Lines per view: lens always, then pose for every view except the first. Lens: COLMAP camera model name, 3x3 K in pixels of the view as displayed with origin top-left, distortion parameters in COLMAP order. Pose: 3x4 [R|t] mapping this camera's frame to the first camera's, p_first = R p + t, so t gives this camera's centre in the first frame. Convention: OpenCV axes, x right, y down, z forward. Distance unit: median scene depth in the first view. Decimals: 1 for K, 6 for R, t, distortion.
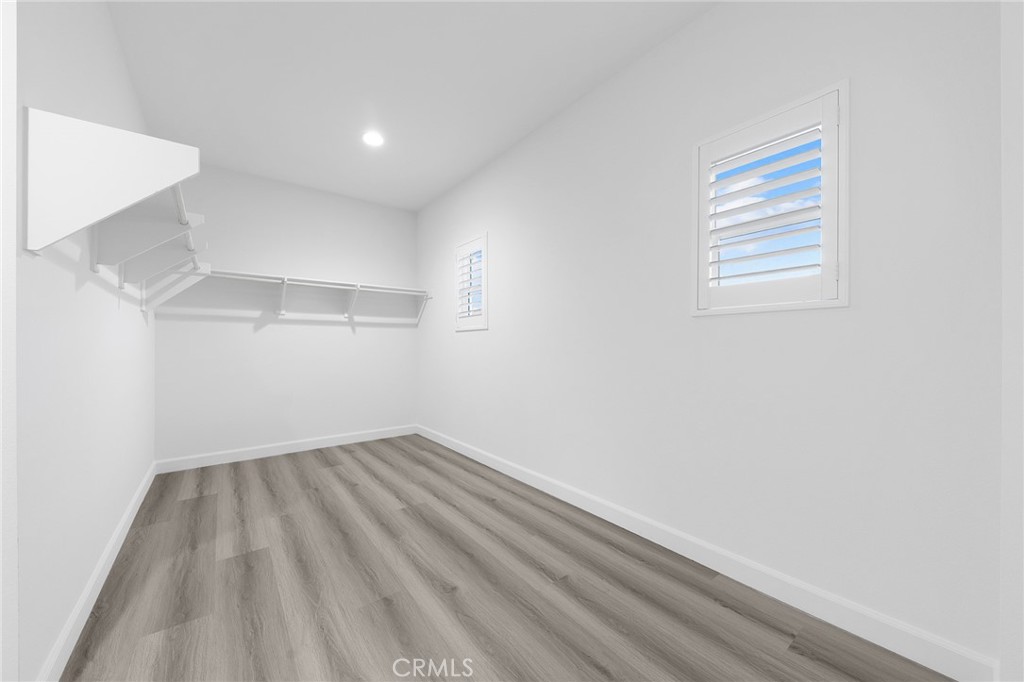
lens RADIAL K [[368.5, 0, 501.0], [0, 368.5, 342.4], [0, 0, 1]] dist [-0.000171, -0.000252]
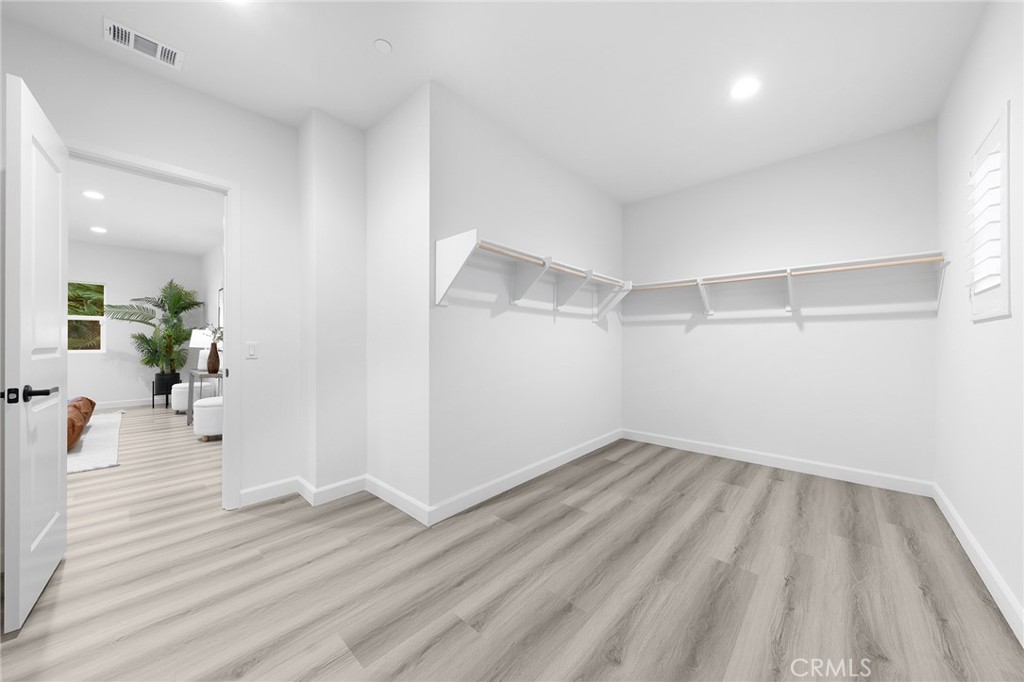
lens RADIAL K [[356.5, 0, 504.5], [0, 356.5, 342.1], [0, 0, 1]] dist [0.003308, 0.000056]
pose [[0.168789, 0.001707, -0.985651, 0.344508], [0.007480, 0.999967, 0.003013, -0.011390], [0.985624, -0.007882, 0.168771, 0.377183]]
